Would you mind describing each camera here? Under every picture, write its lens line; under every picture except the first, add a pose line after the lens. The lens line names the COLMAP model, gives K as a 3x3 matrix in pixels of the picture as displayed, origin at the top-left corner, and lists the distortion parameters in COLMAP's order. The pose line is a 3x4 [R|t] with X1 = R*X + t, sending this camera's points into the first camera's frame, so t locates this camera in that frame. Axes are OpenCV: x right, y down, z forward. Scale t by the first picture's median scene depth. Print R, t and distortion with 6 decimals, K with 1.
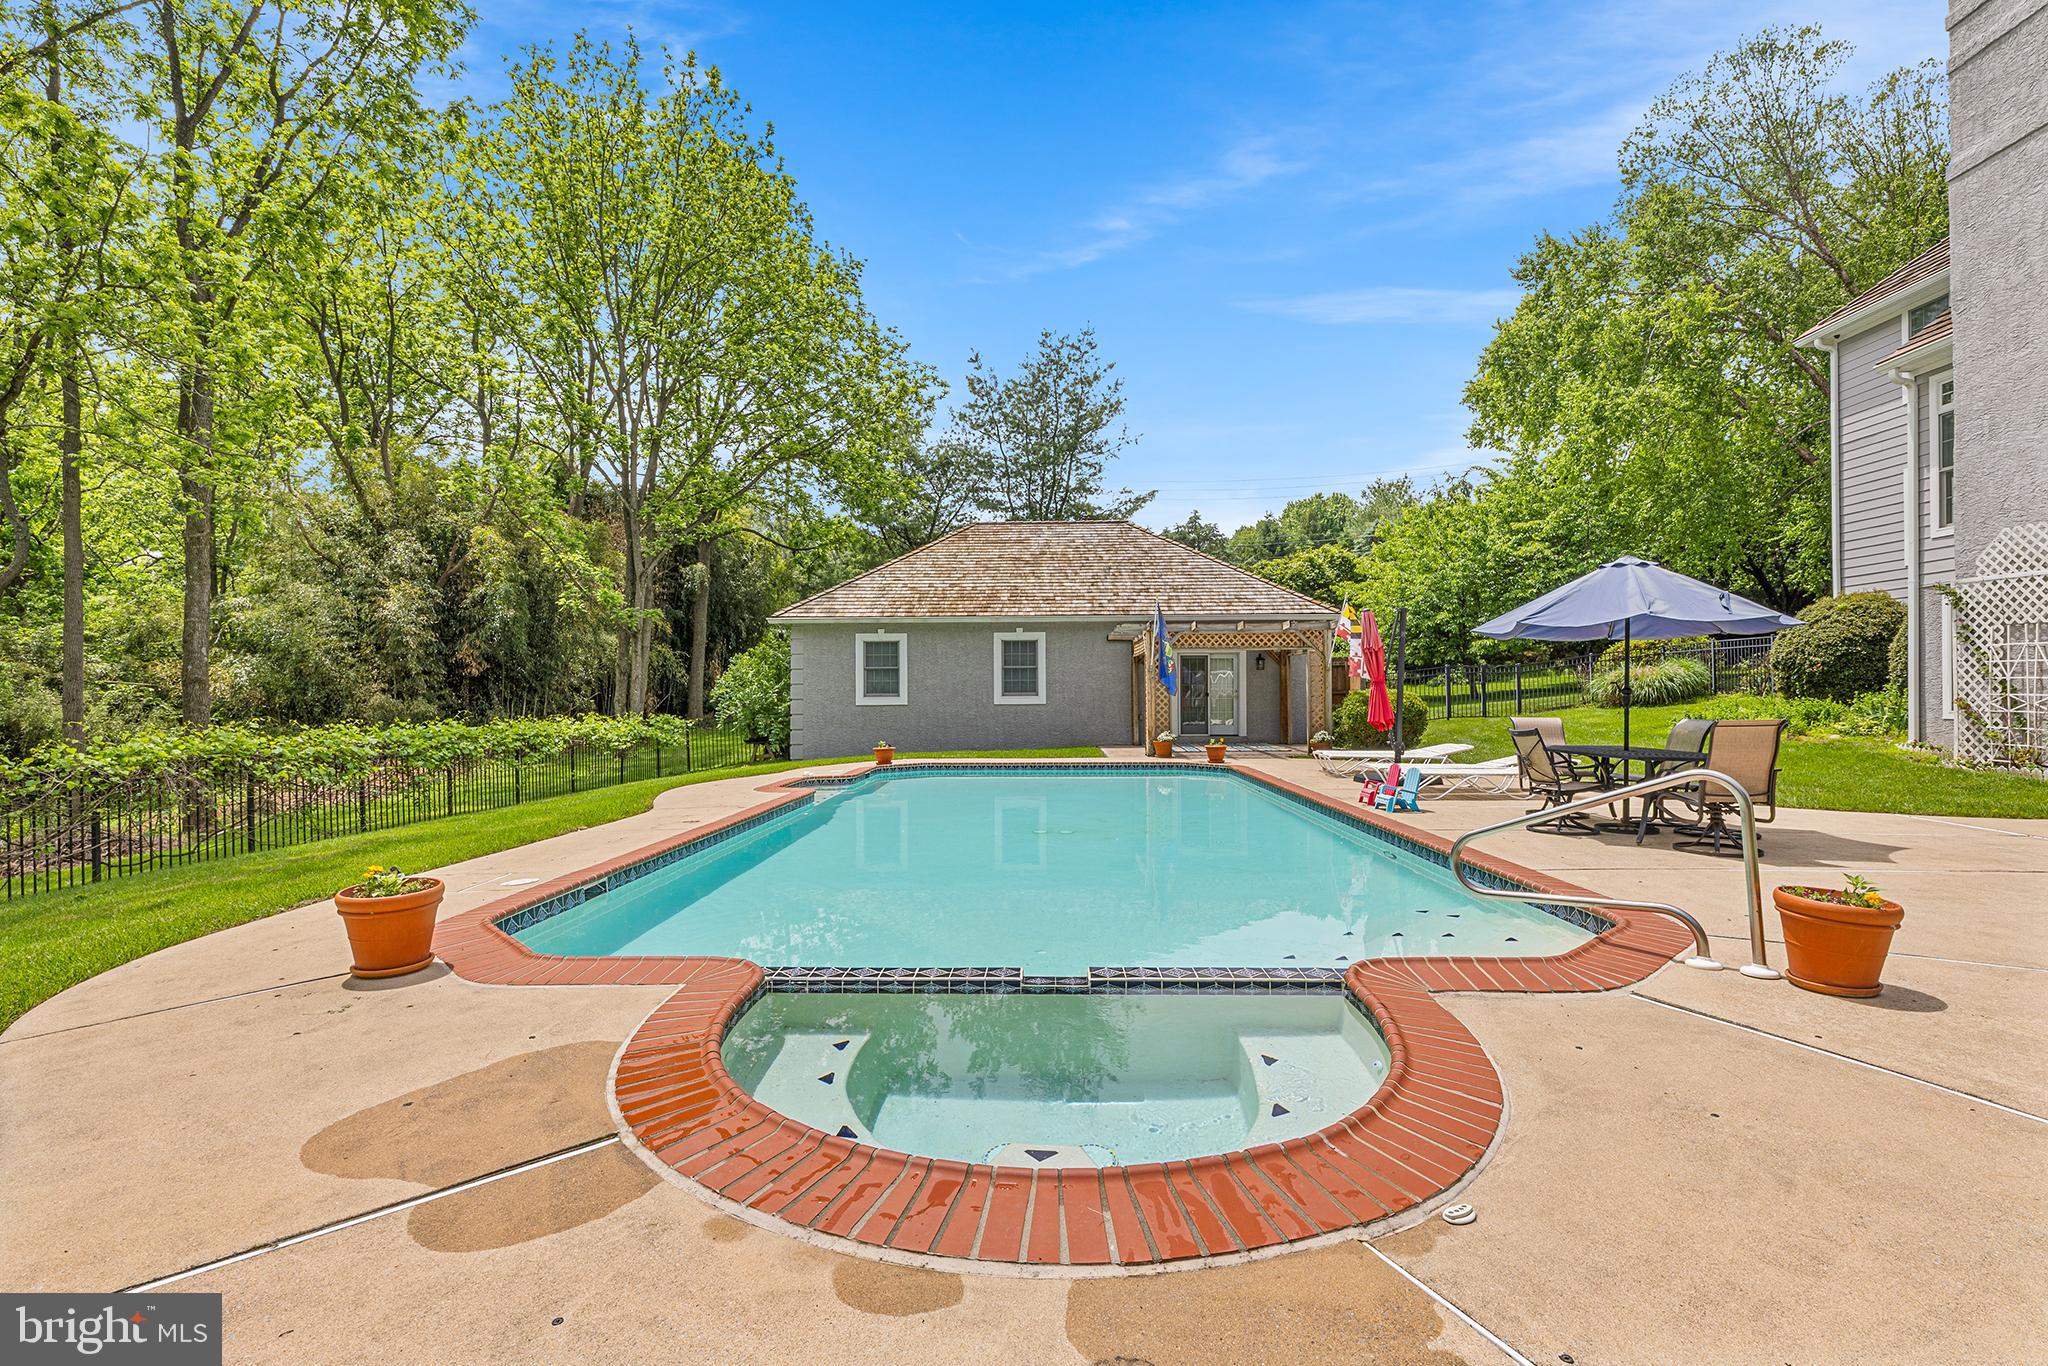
lens RADIAL K [[926.9, 0, 1020.2], [0, 926.9, 681.9], [0, 0, 1]] dist [0.002329, 0.000000]
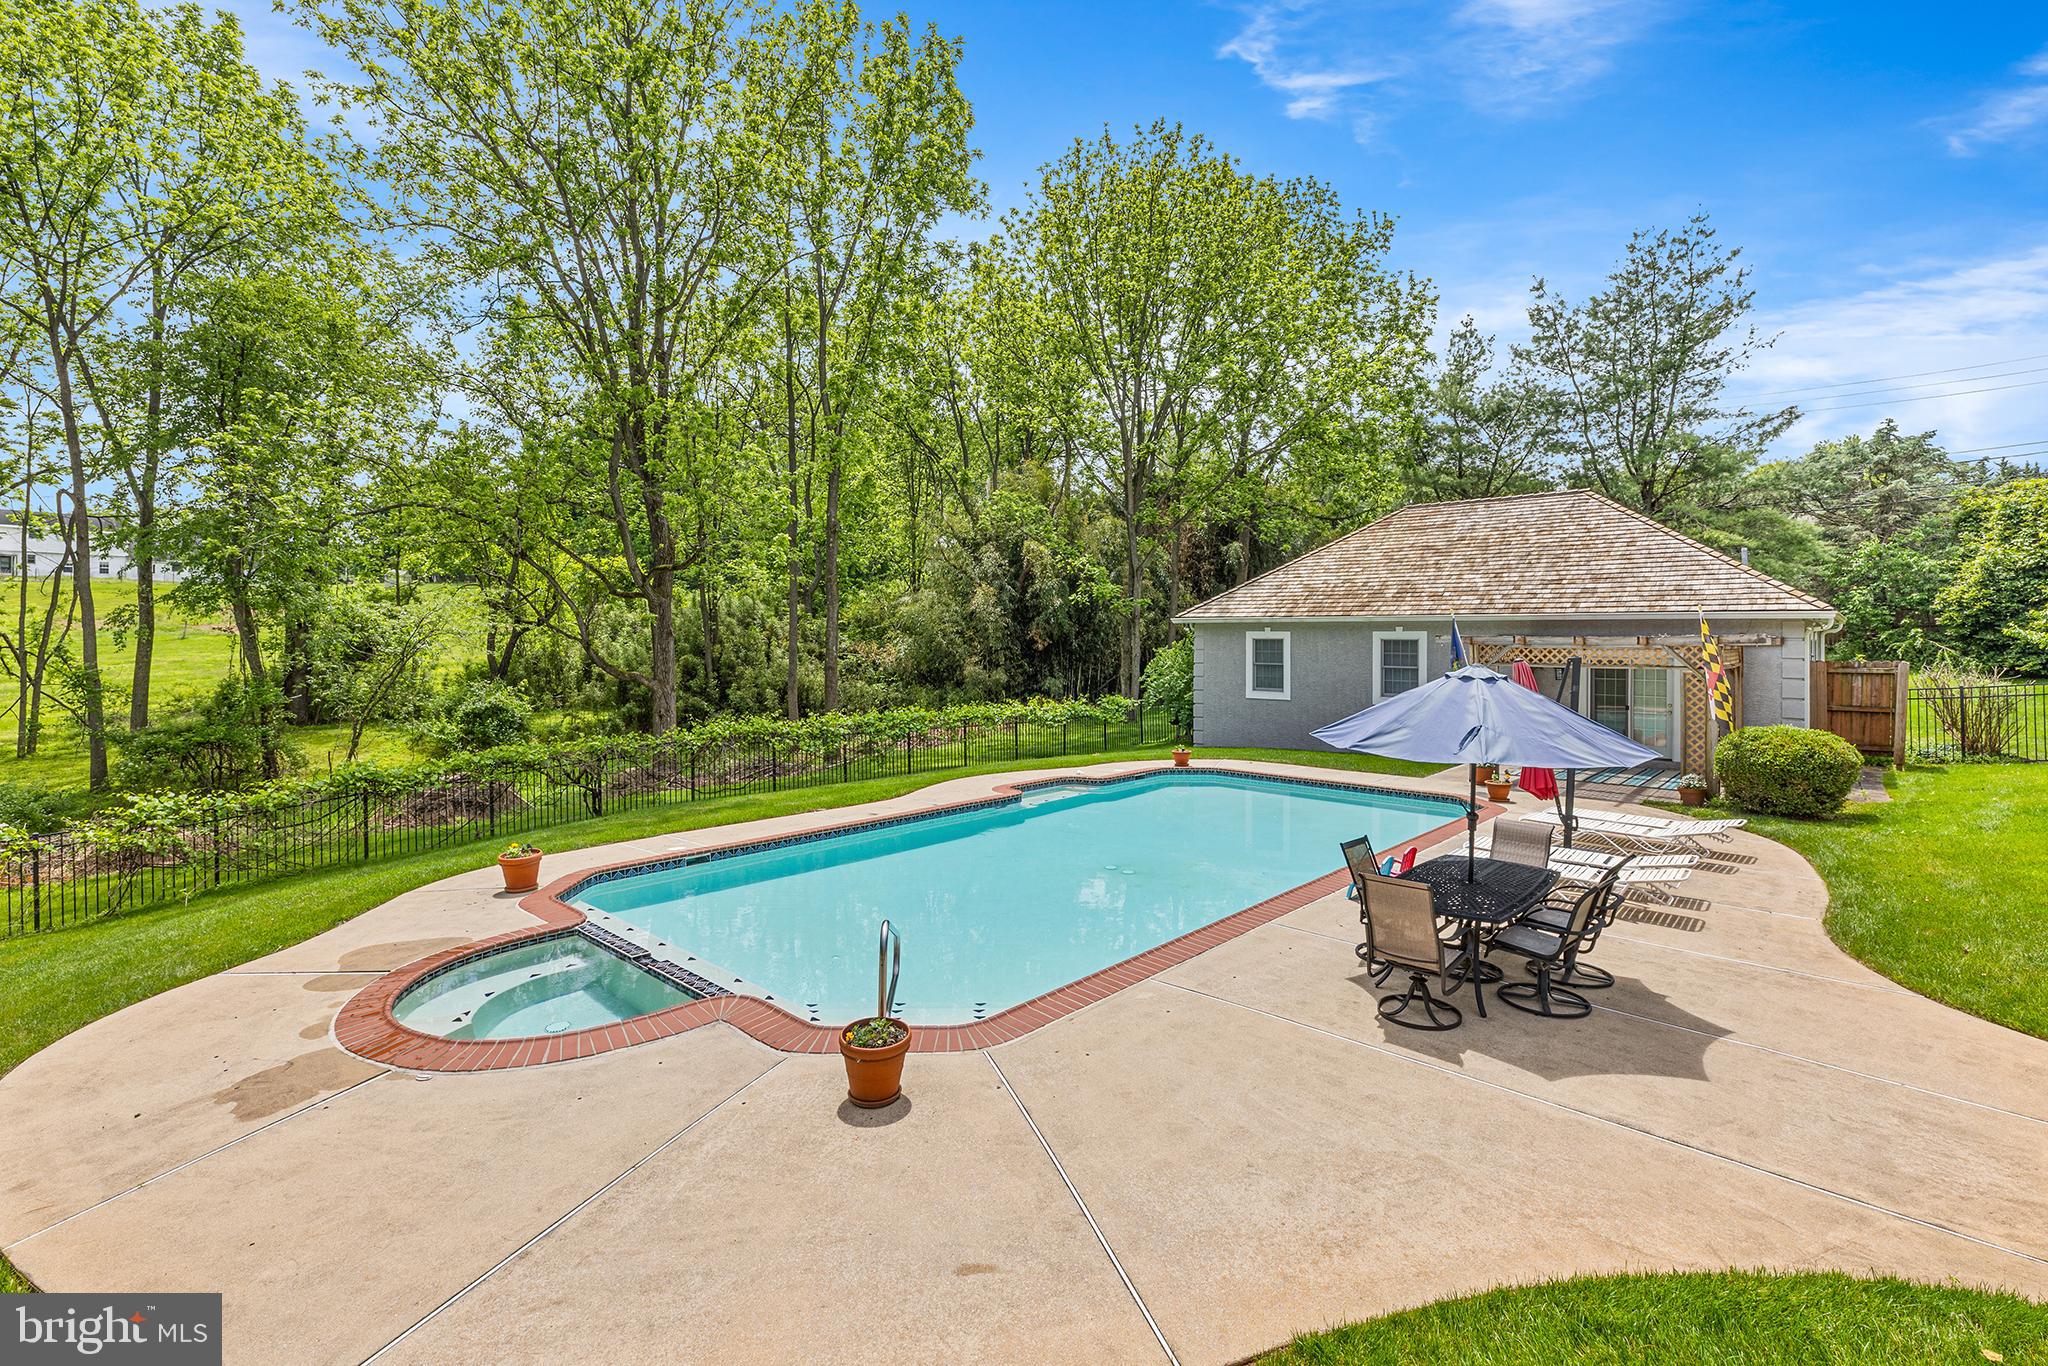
lens RADIAL K [[926.9, 0, 1029.4], [0, 926.9, 630.4], [0, 0, 1]] dist [0.002329, 0.000000]
pose [[0.756522, 0.003629, -0.653958, 0.334236], [0.004747, 0.999928, 0.011040, -0.065940], [0.653951, -0.011456, 0.756451, 0.017820]]
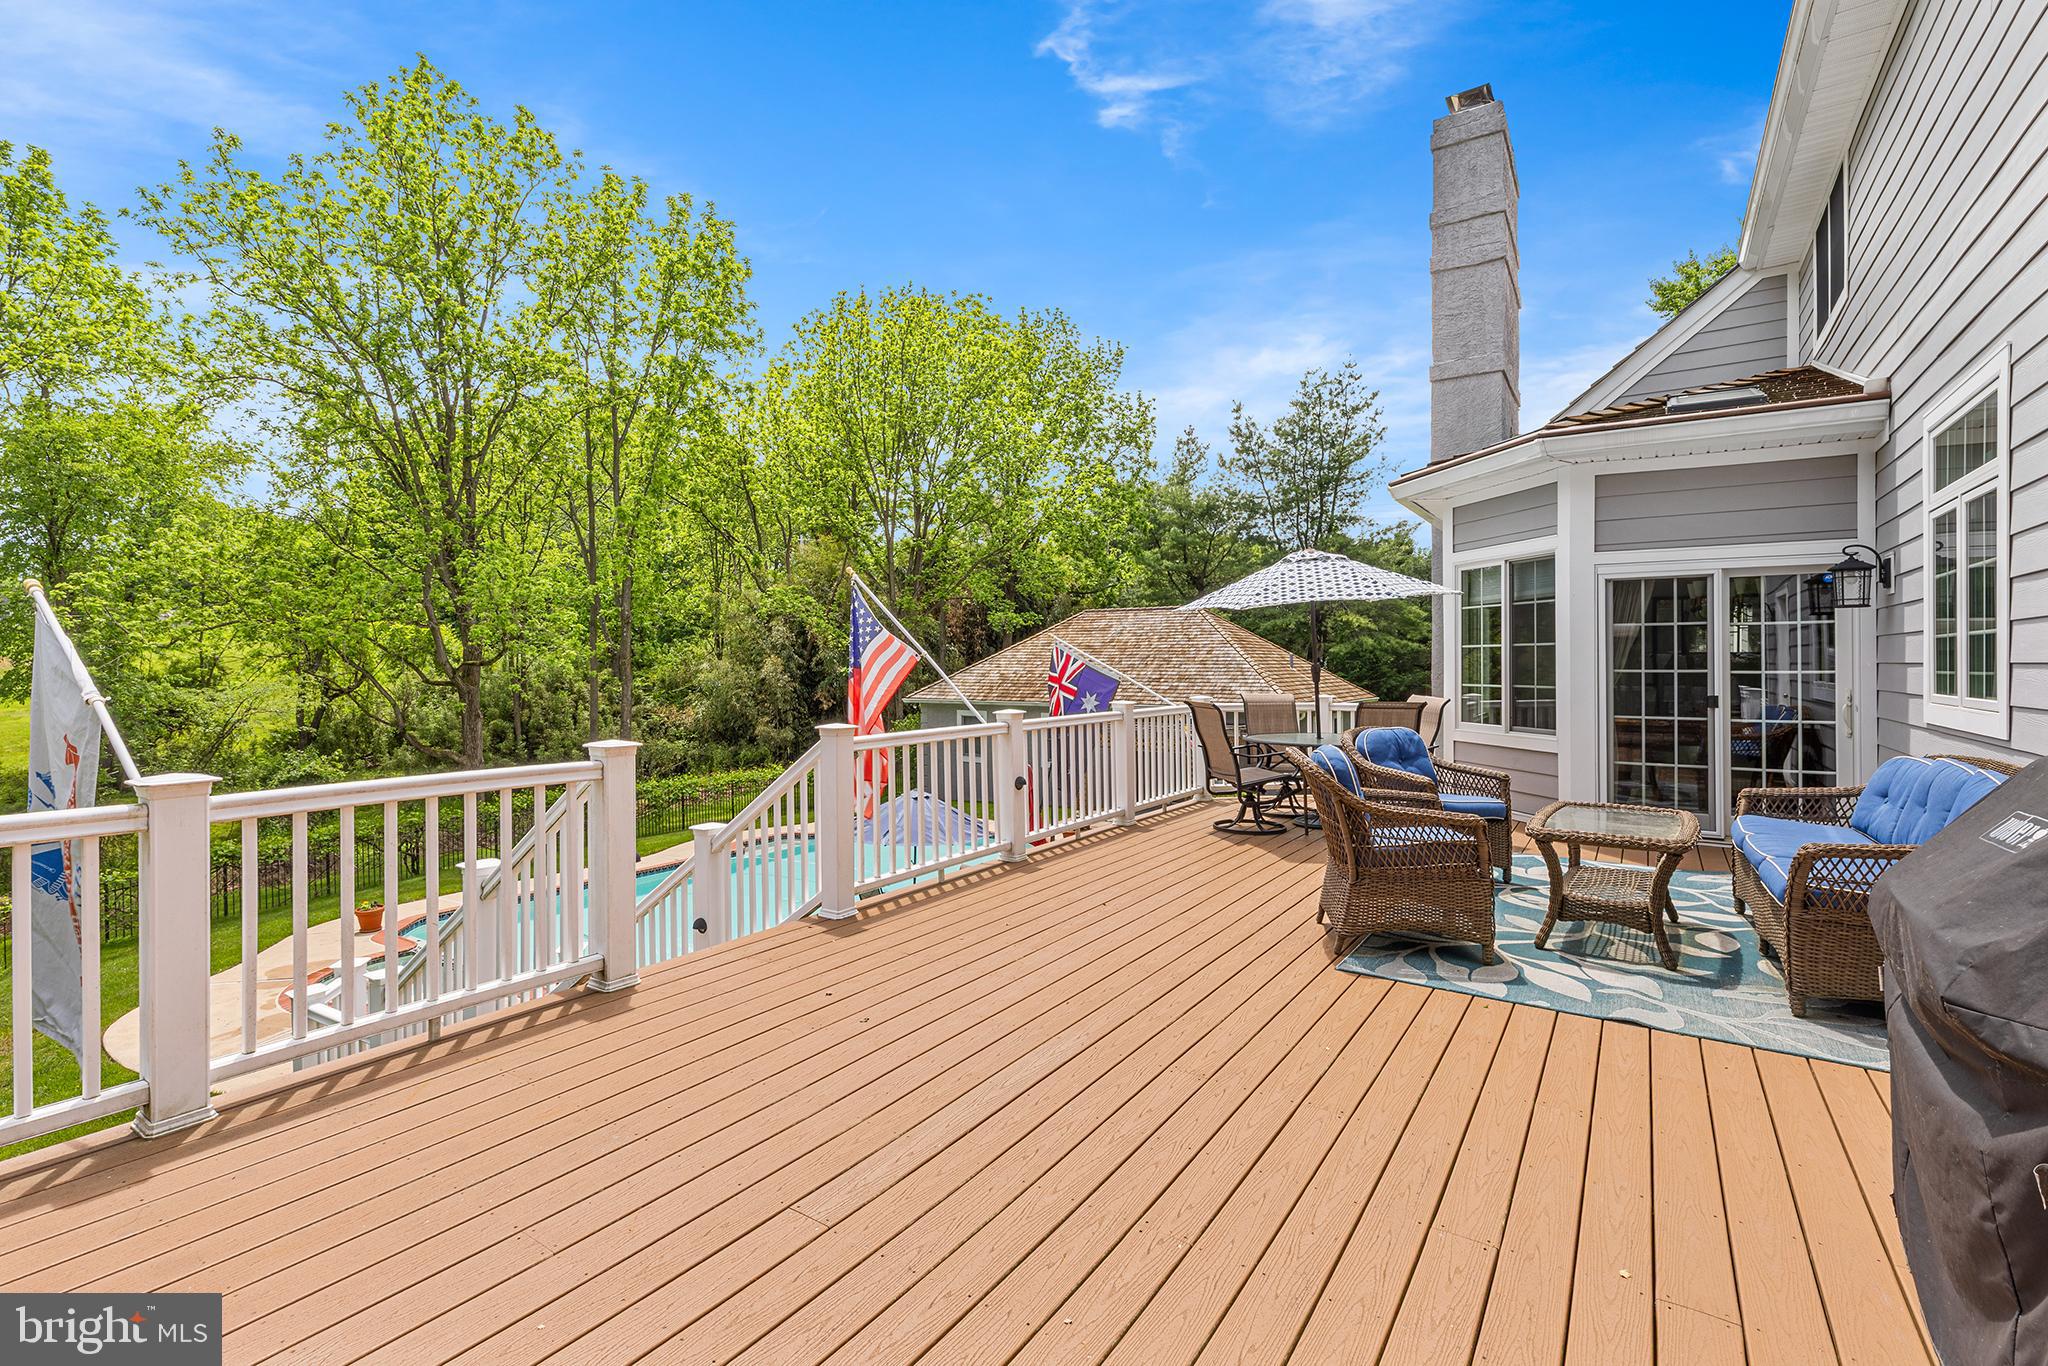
lens RADIAL K [[926.9, 0, 1017.1], [0, 926.9, 657.7], [0, 0, 1]] dist [0.002329, 0.000000]
pose [[0.846326, 0.001523, -0.532663, 0.636650], [0.006574, 0.999890, 0.013304, -0.147254], [0.532624, -0.014761, 0.846223, -0.131827]]
